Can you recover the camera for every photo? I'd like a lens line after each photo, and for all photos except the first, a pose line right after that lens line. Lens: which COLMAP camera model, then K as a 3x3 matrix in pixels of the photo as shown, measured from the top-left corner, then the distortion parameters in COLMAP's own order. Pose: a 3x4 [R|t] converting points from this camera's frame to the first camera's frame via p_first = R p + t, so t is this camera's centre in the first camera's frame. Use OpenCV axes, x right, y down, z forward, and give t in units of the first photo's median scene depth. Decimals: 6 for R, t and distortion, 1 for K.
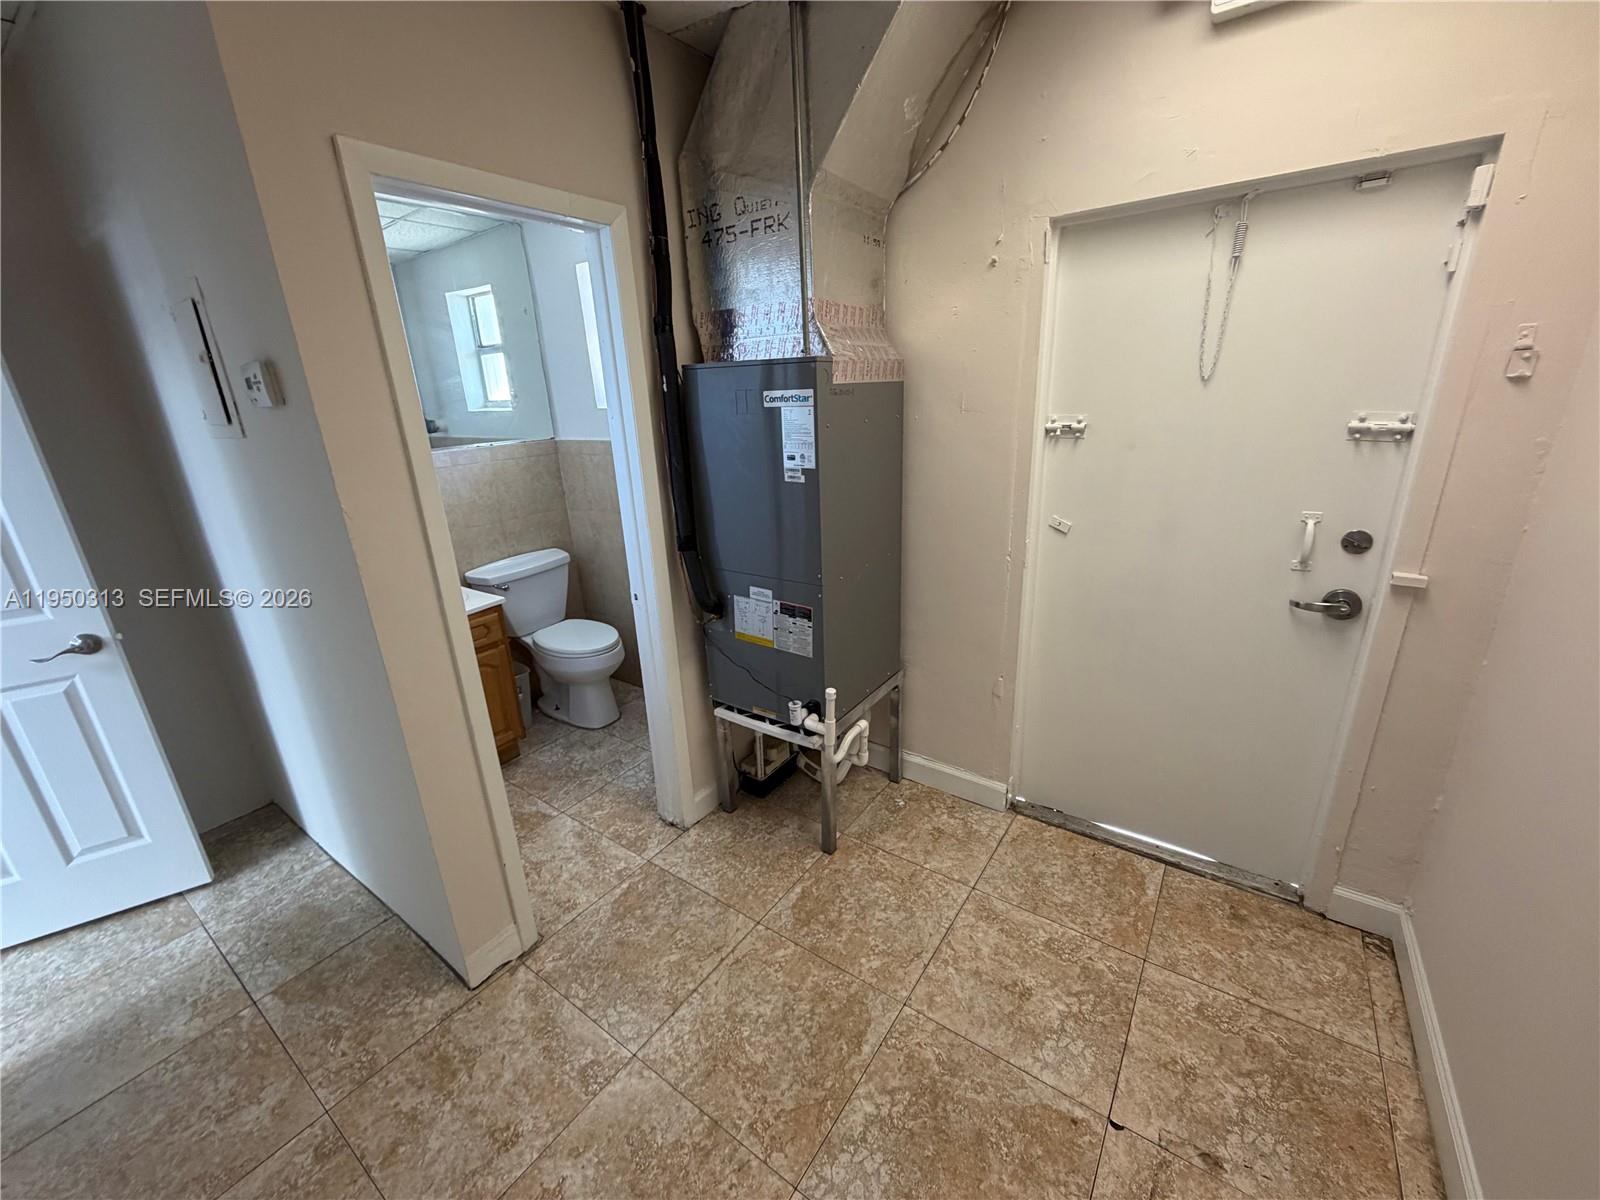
lens RADIAL K [[641.5, 0, 800.0], [0, 641.5, 600.0], [0, 0, 1]] dist [-0.000482, 0.000343]
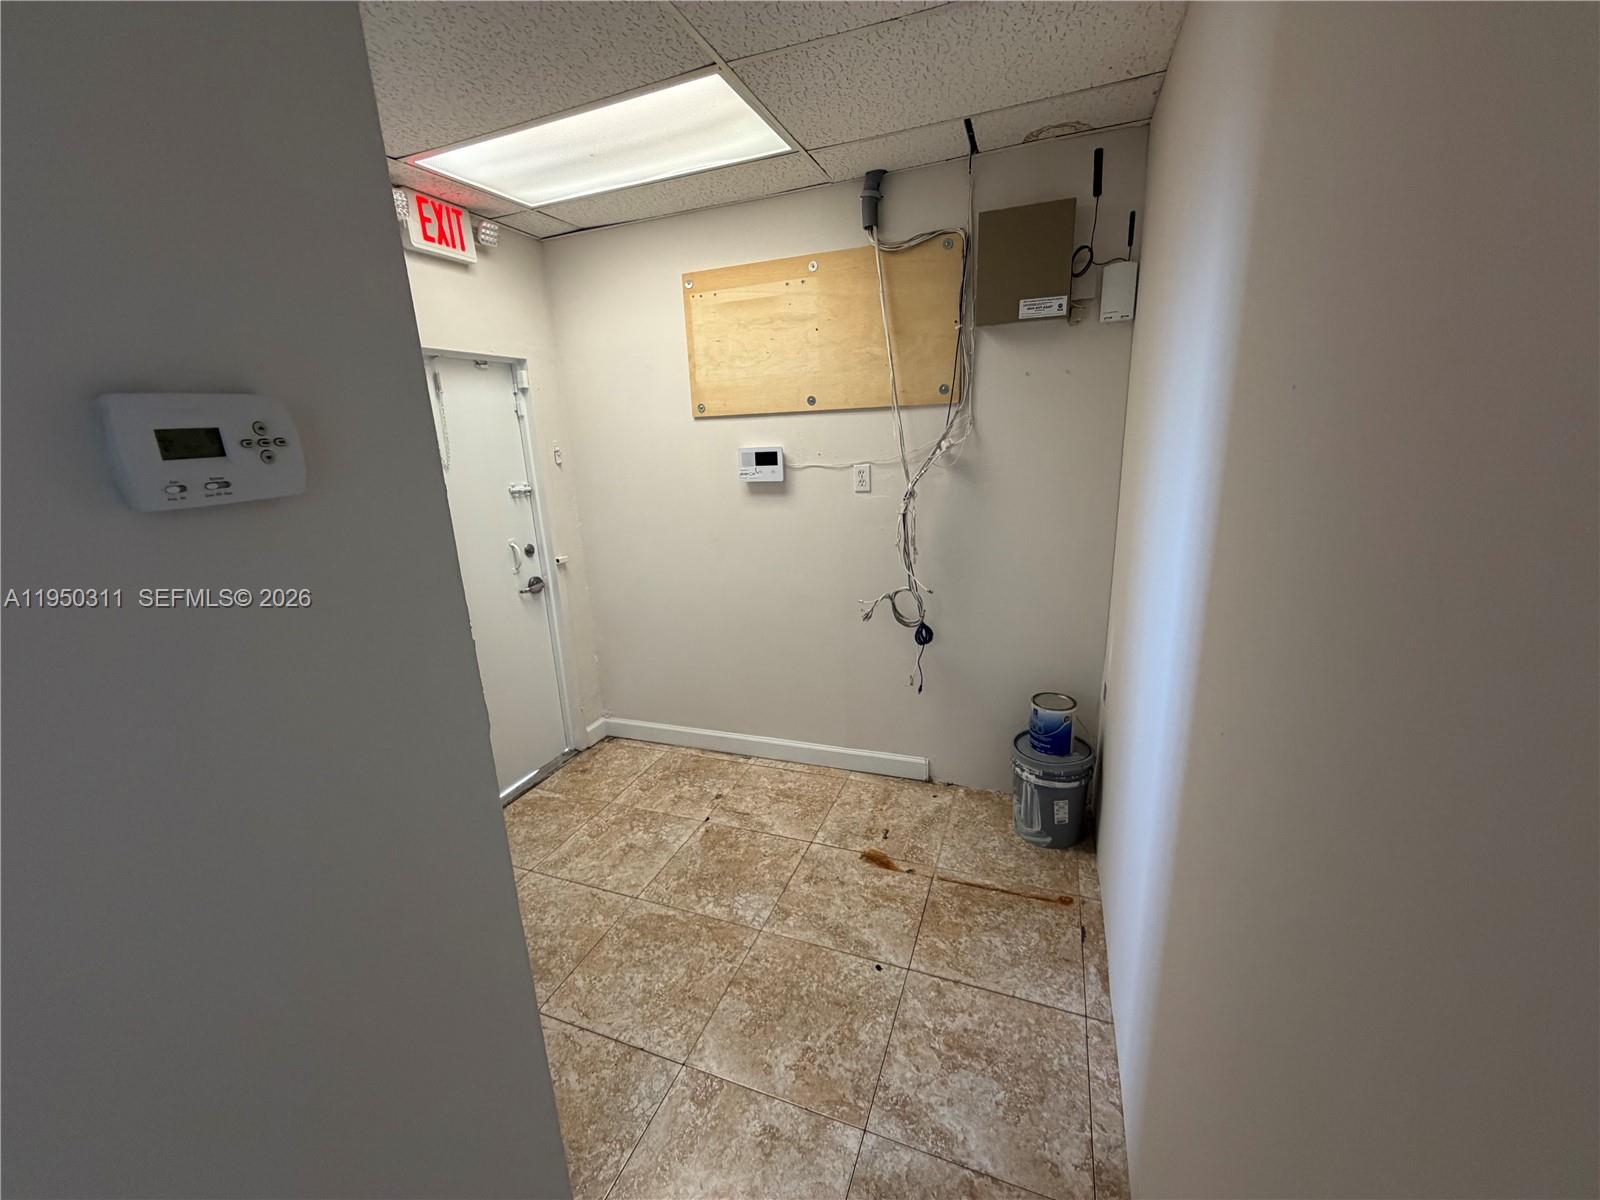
lens RADIAL K [[641.5, 0, 800.0], [0, 641.5, 600.0], [0, 0, 1]] dist [-0.000482, 0.000343]
pose [[-0.251363, -0.191651, 0.948729, -0.689290], [0.356901, 0.892775, 0.274907, -0.119451], [-0.899688, 0.407703, -0.156011, 0.399677]]
